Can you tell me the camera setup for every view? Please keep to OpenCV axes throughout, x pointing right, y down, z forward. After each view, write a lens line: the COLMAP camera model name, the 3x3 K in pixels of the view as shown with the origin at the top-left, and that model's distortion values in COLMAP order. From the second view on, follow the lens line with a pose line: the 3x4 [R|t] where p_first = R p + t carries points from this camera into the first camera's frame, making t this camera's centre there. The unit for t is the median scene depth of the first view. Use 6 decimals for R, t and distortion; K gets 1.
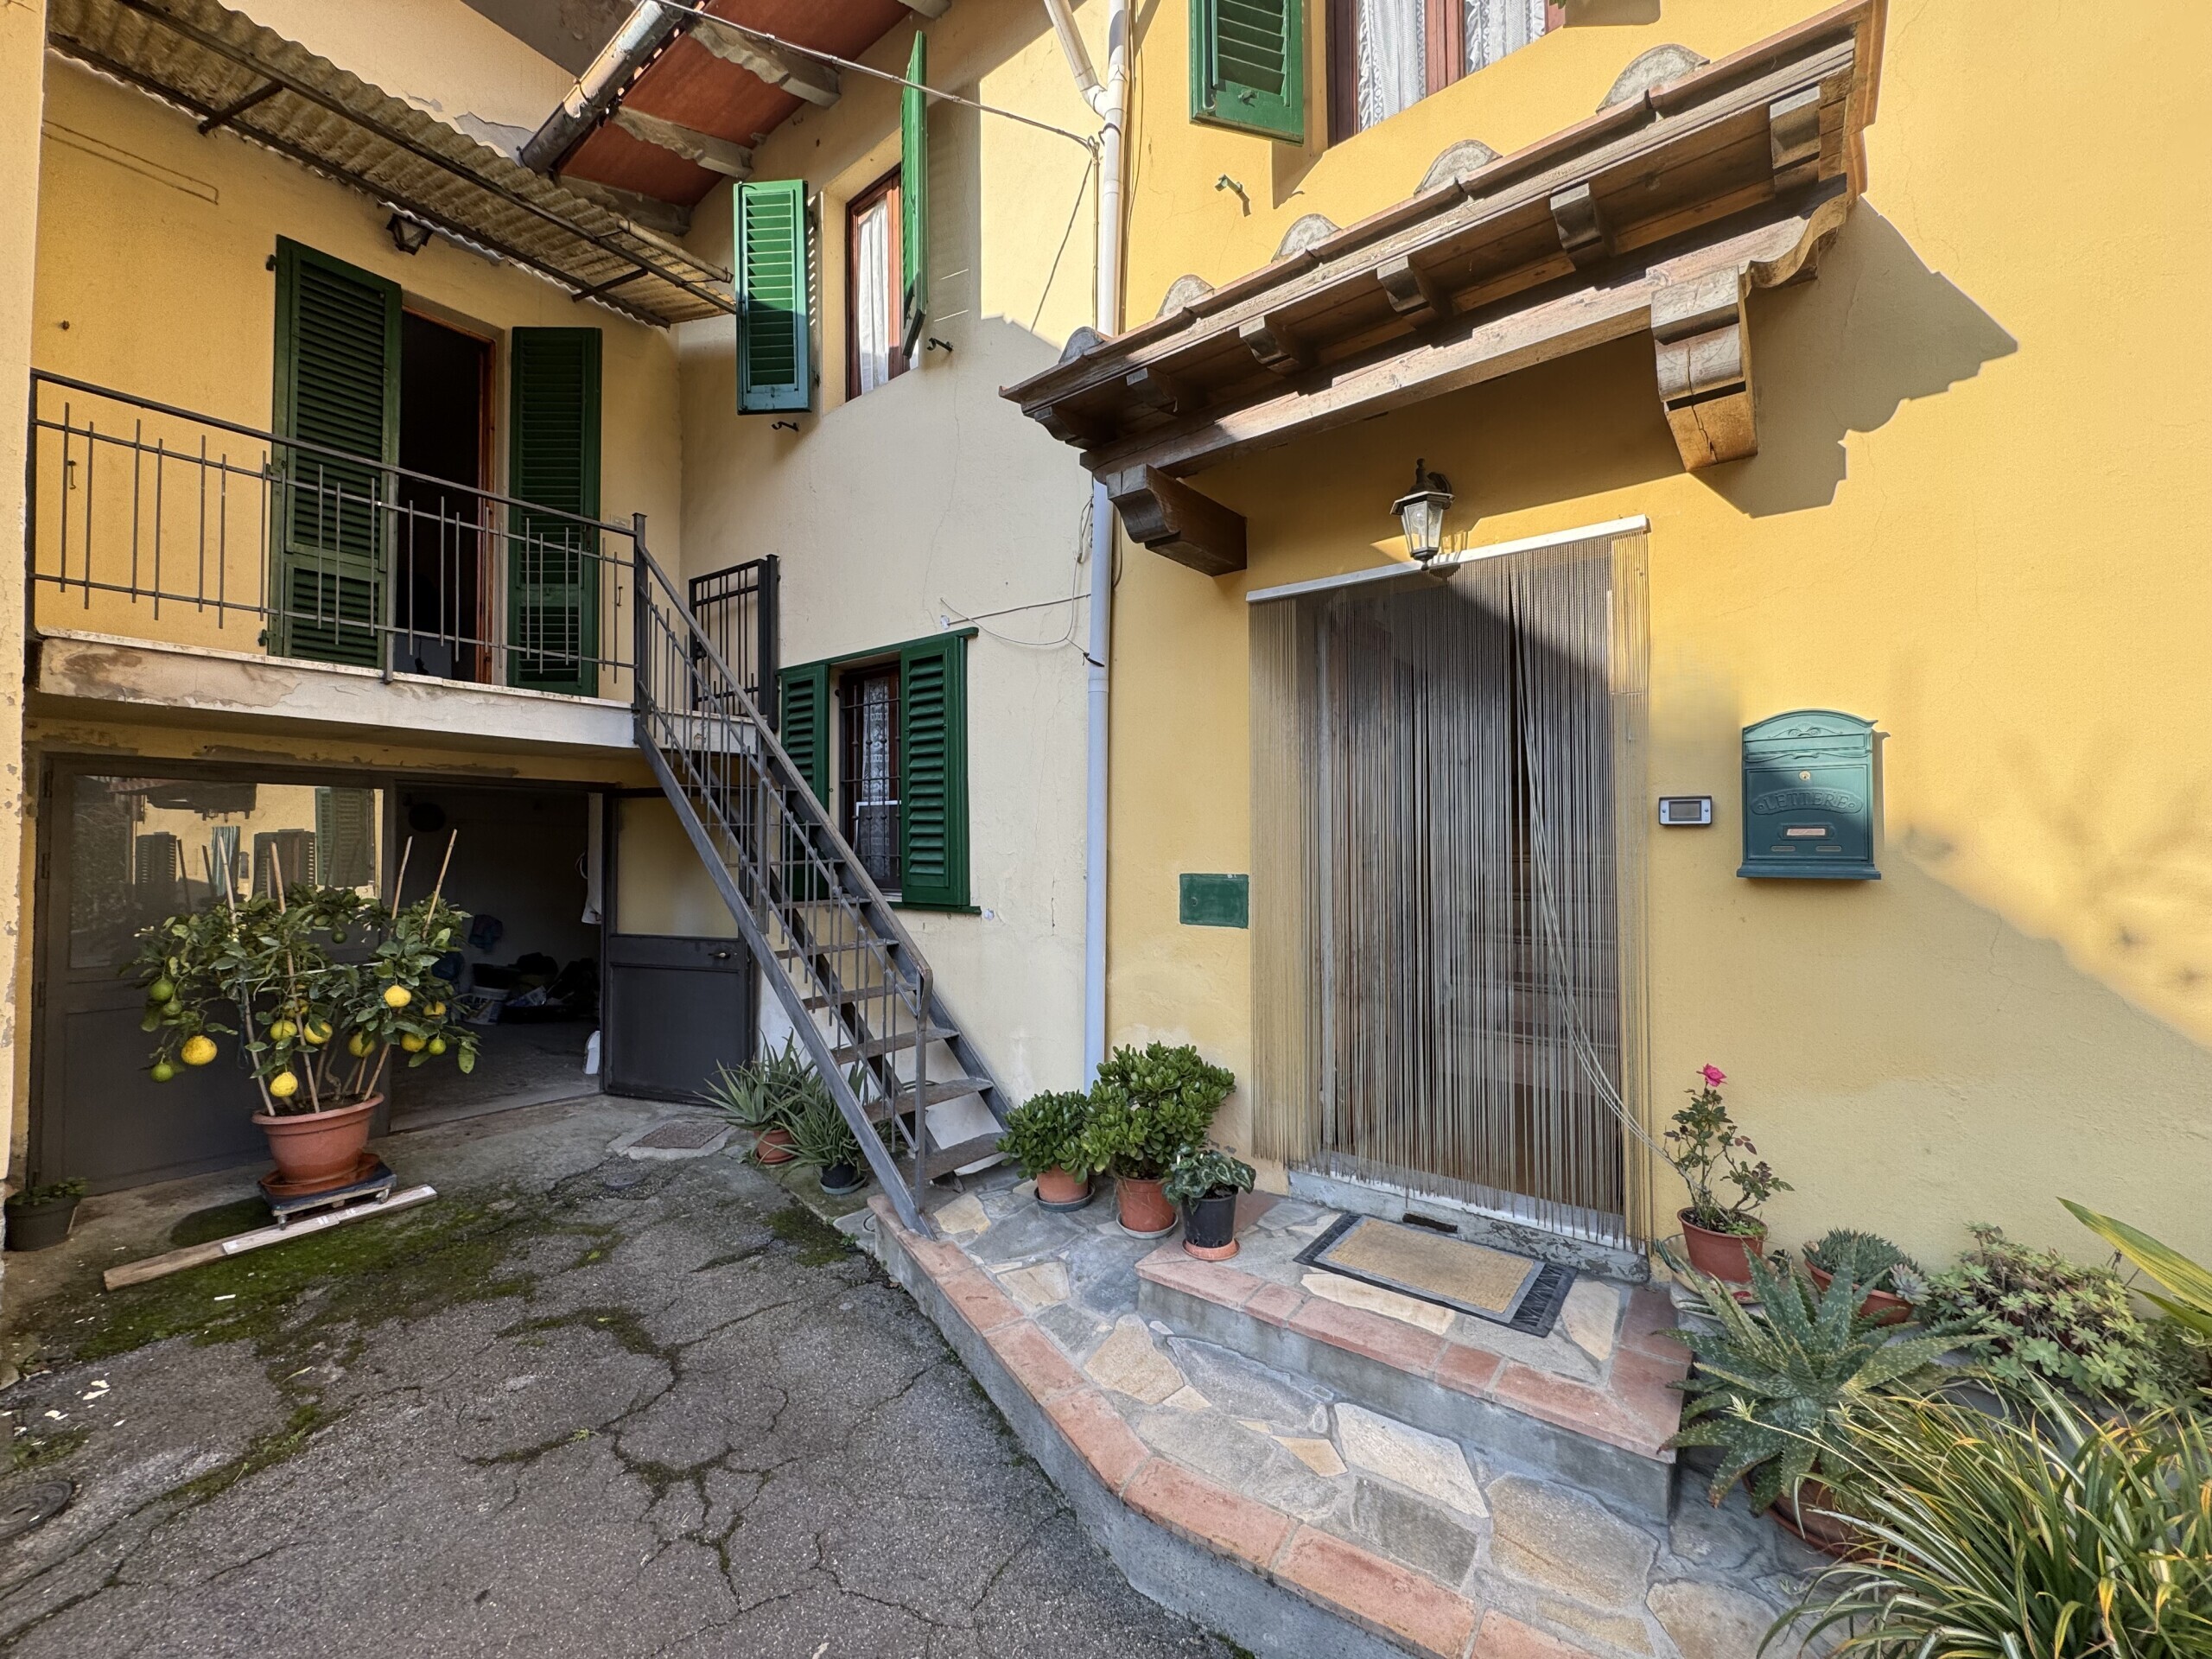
lens RADIAL K [[878.9, 0, 1111.6], [0, 878.9, 831.4], [0, 0, 1]] dist [-0.003661, -0.000250]
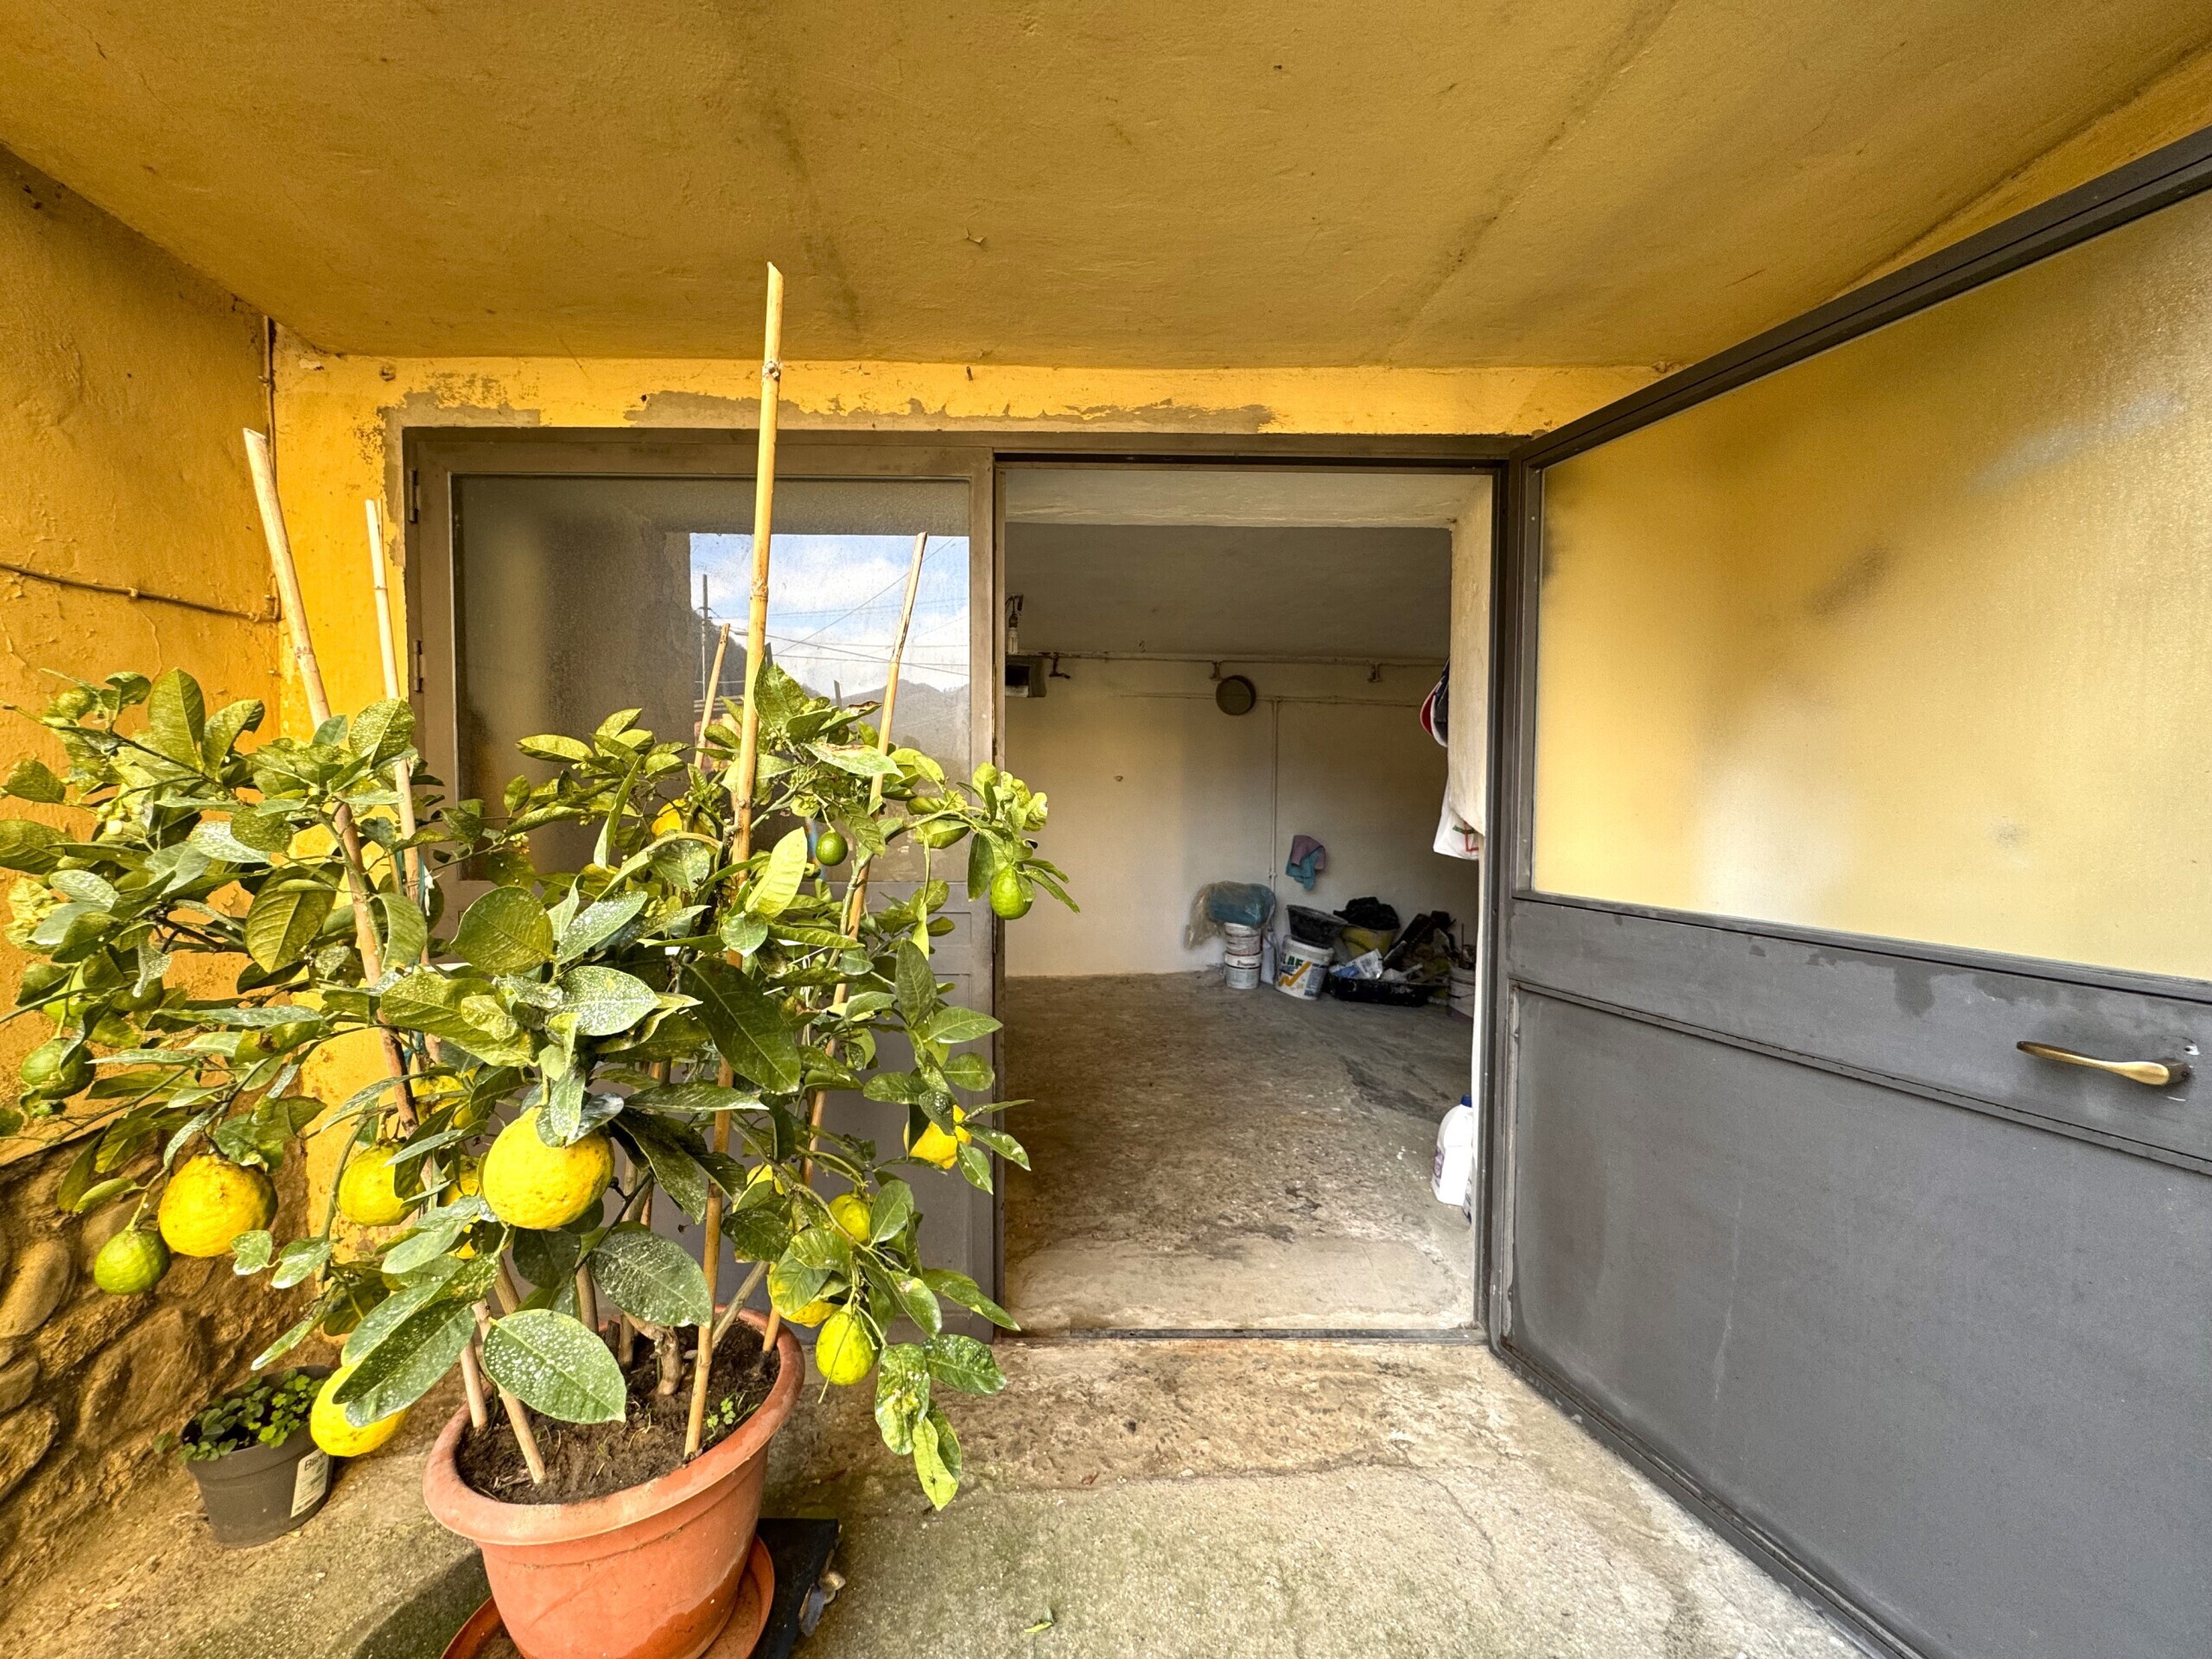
lens RADIAL K [[878.9, 0, 1111.6], [0, 878.9, 831.4], [0, 0, 1]] dist [-0.003661, -0.000250]
pose [[0.625283, 0.037932, -0.779476, -0.372904], [0.014320, 0.998092, 0.060058, 0.066084], [0.780267, -0.048715, 0.623547, 0.618310]]
